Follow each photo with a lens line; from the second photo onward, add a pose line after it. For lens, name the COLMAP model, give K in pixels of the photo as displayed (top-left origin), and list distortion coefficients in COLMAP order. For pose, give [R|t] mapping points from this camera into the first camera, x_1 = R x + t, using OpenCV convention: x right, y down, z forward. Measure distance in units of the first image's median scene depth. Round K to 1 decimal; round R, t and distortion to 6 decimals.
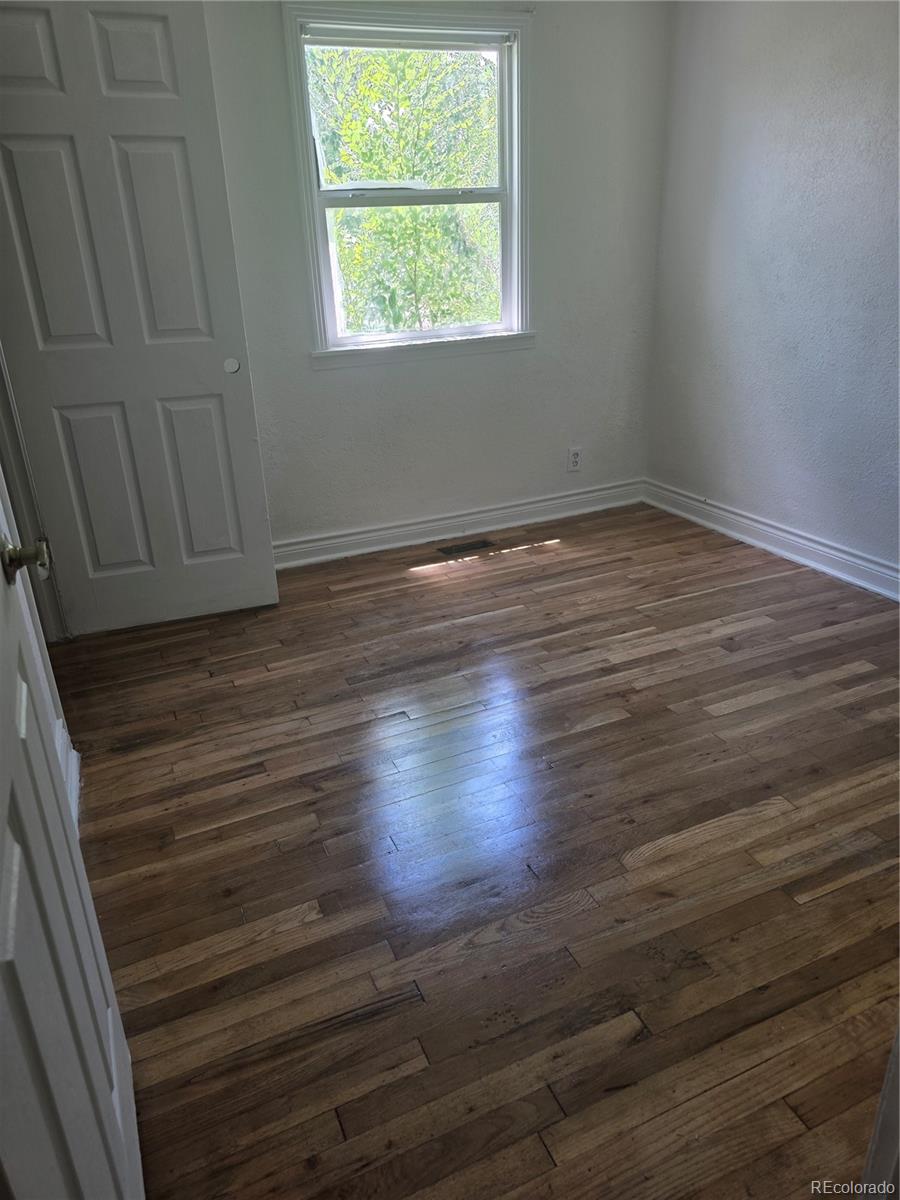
lens RADIAL K [[809.6, 0, 448.3], [0, 809.6, 589.3], [0, 0, 1]] dist [0.033979, -0.030191]
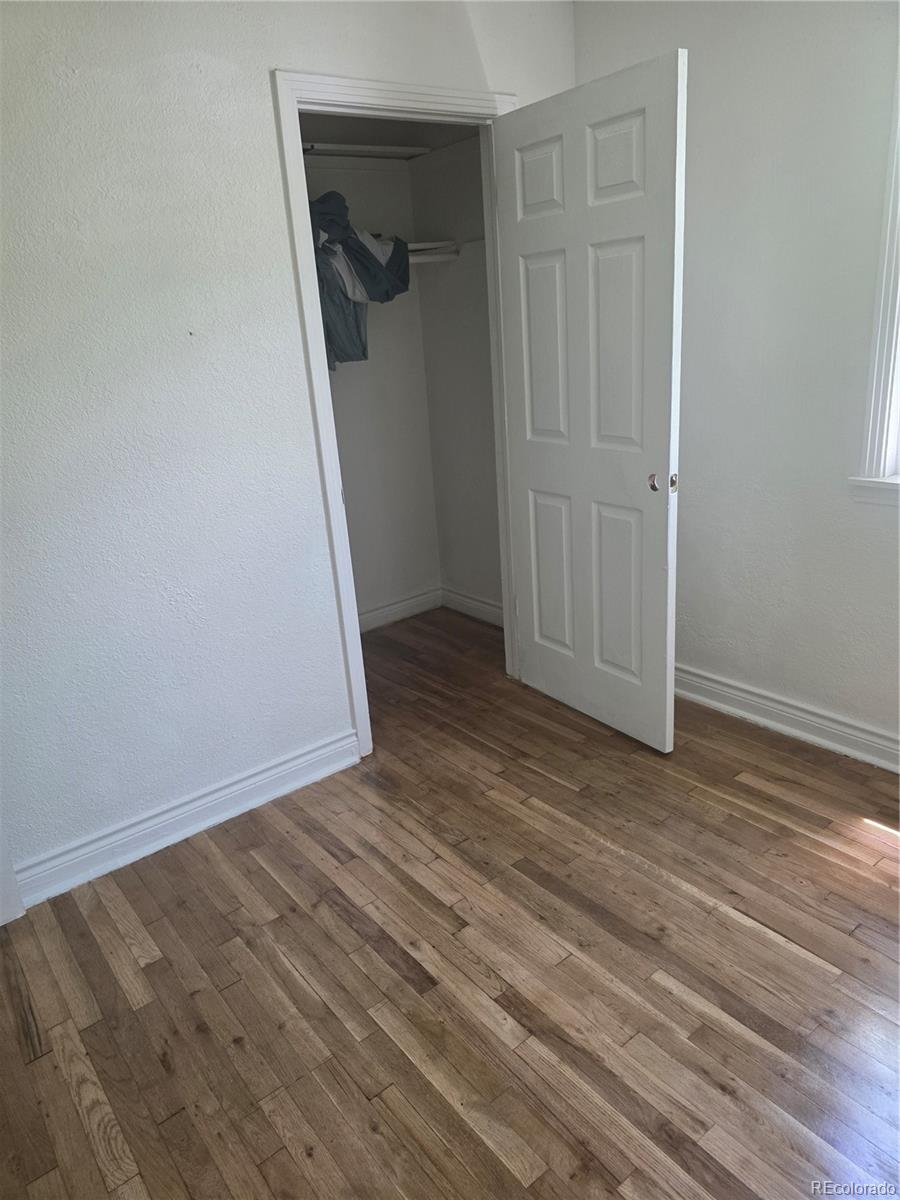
lens RADIAL K [[809.6, 0, 448.3], [0, 809.6, 589.3], [0, 0, 1]] dist [0.033979, -0.030191]
pose [[0.243308, 0.330154, -0.912031, 0.555587], [-0.302100, 0.919311, 0.252196, -0.351224], [0.921703, 0.214163, 0.323415, 0.584072]]
